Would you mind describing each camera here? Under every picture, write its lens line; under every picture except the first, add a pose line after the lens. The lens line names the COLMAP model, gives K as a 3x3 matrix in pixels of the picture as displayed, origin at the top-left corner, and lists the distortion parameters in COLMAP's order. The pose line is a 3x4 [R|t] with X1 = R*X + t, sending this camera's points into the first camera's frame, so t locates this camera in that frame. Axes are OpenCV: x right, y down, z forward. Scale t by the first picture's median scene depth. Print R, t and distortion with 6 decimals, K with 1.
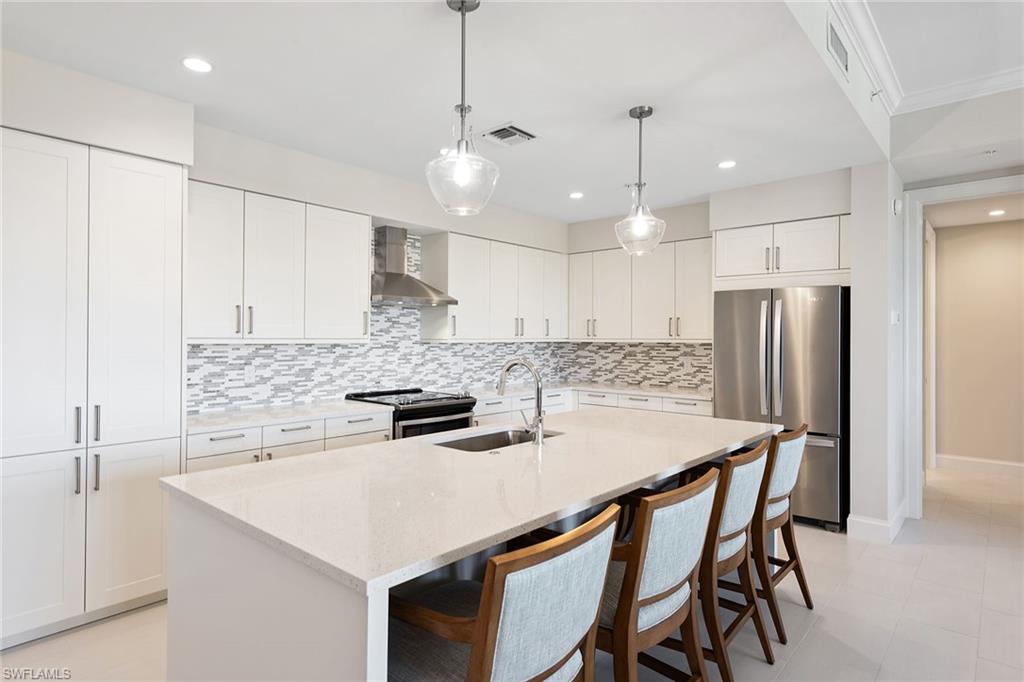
lens RADIAL K [[560.1, 0, 507.9], [0, 560.1, 337.0], [0, 0, 1]] dist [0.045298, 0.000008]
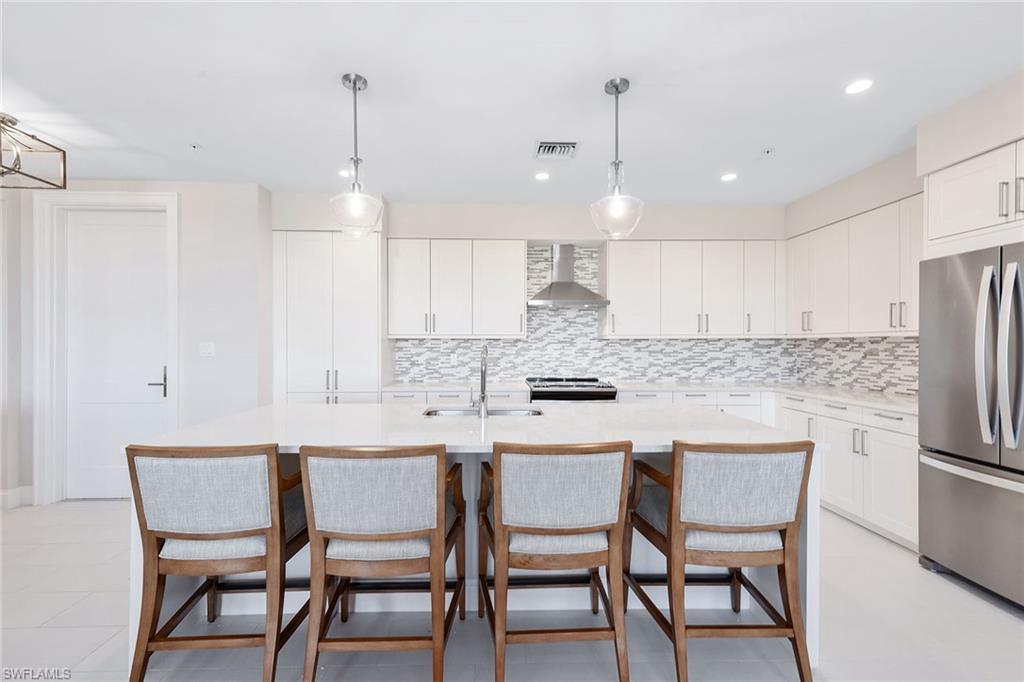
lens RADIAL K [[460.3, 0, 506.6], [0, 460.3, 340.3], [0, 0, 1]] dist [0.021466, -0.000549]
pose [[0.682355, -0.008194, -0.730975, 0.408616], [0.003510, 0.999962, -0.007933, 0.019294], [0.731013, 0.002847, 0.682358, 0.204745]]
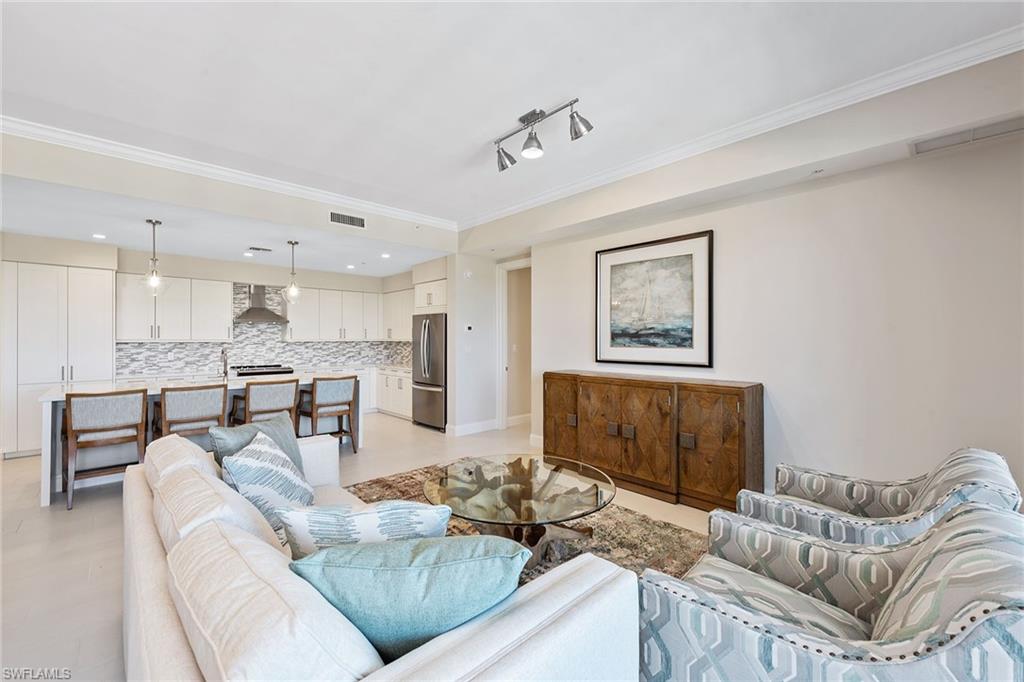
lens RADIAL K [[408.9, 0, 513.3], [0, 408.9, 339.0], [0, 0, 1]] dist [0.001942, 0.000162]
pose [[0.995845, -0.004608, -0.090944, 0.782335], [0.004813, 0.999986, 0.002032, 0.001471], [0.090934, -0.002462, 0.995854, -0.360930]]
